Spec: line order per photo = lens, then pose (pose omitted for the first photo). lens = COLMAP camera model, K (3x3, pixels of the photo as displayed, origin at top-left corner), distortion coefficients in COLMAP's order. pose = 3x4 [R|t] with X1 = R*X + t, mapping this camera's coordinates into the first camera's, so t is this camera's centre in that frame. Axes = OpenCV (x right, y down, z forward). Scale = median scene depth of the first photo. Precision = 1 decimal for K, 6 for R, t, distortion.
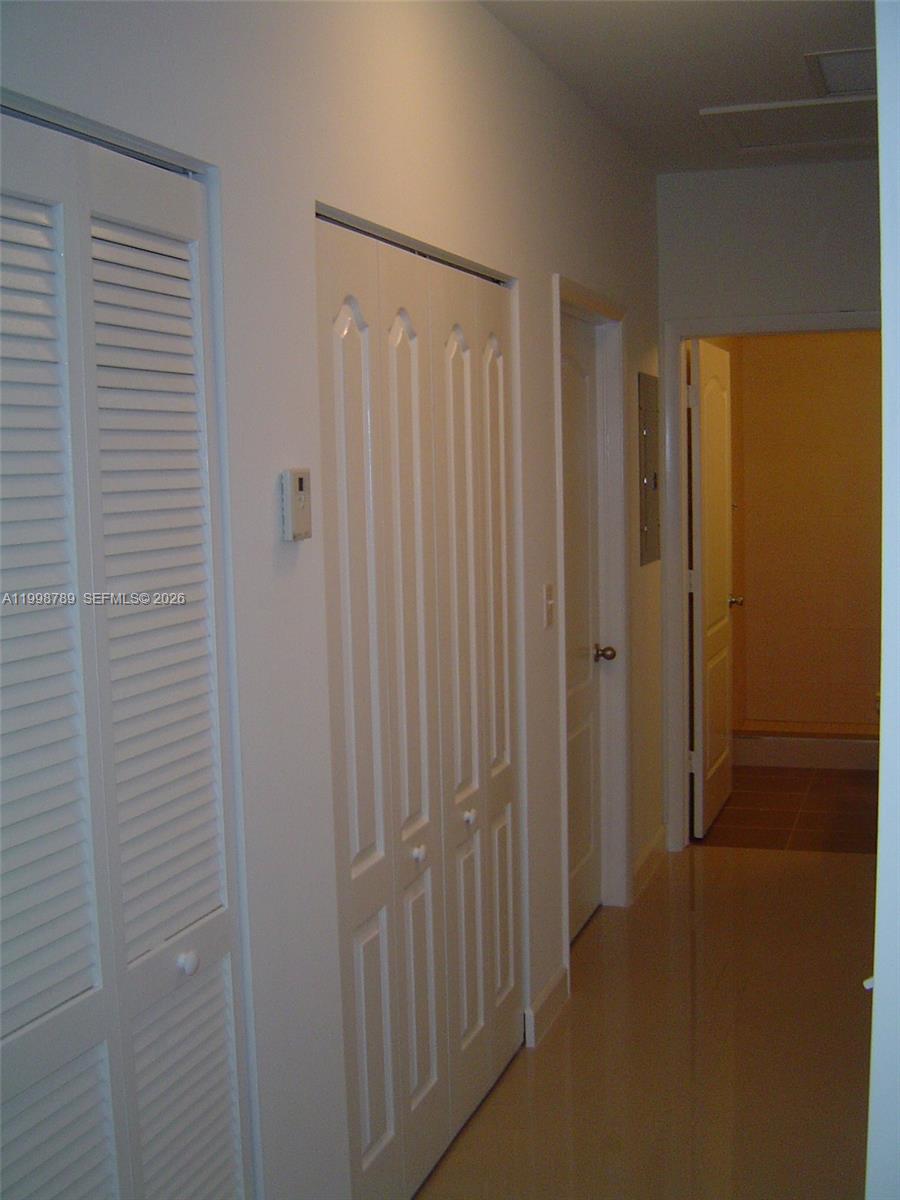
lens RADIAL K [[1375.7, 0, 449.5], [0, 1375.7, 599.8], [0, 0, 1]] dist [-0.123956, 0.000000]
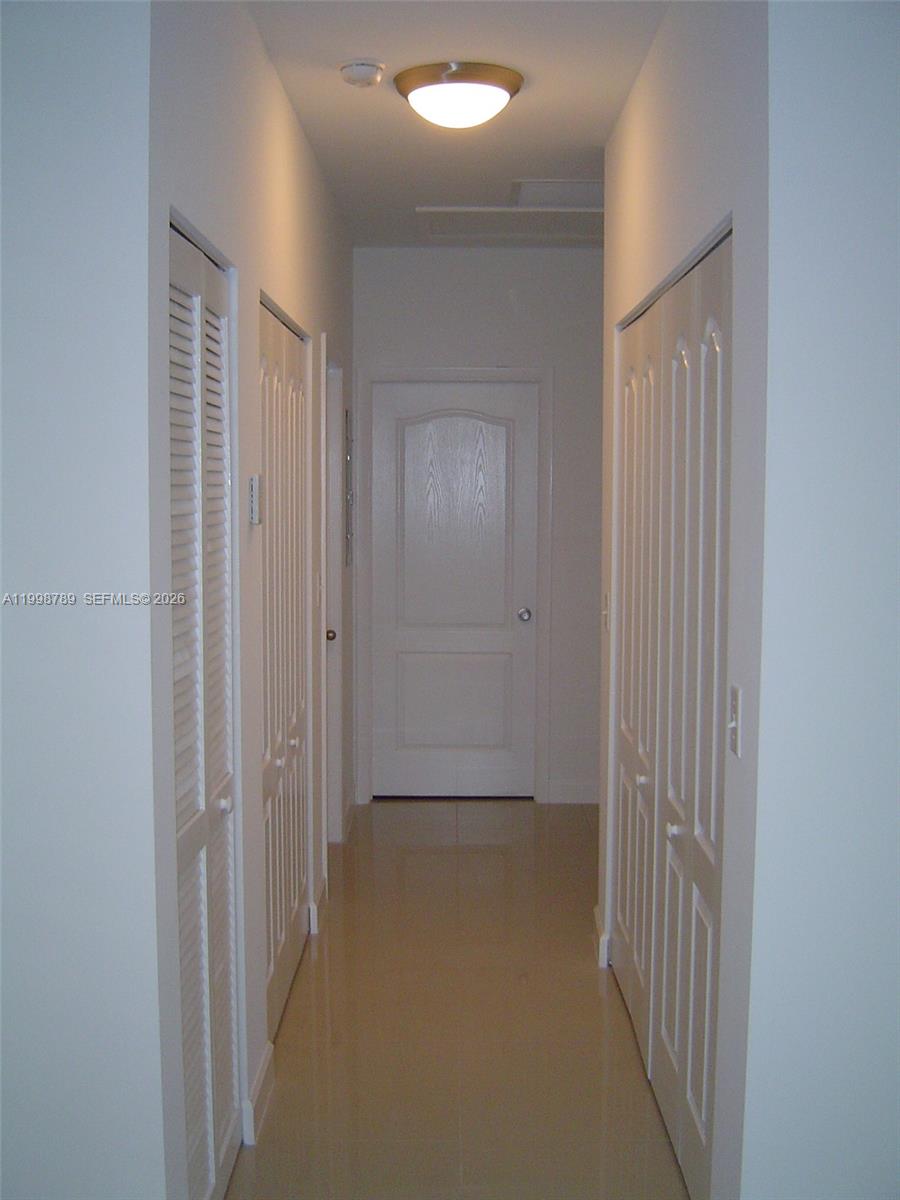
lens RADIAL K [[1375.7, 0, 446.8], [0, 1375.7, 603.5], [0, 0, 1]] dist [-0.123956, 0.000000]
pose [[0.943548, 0.005719, 0.331187, -0.250411], [0.000098, 0.999846, -0.017543, 0.040555], [-0.331236, 0.016586, 0.943402, -0.262857]]
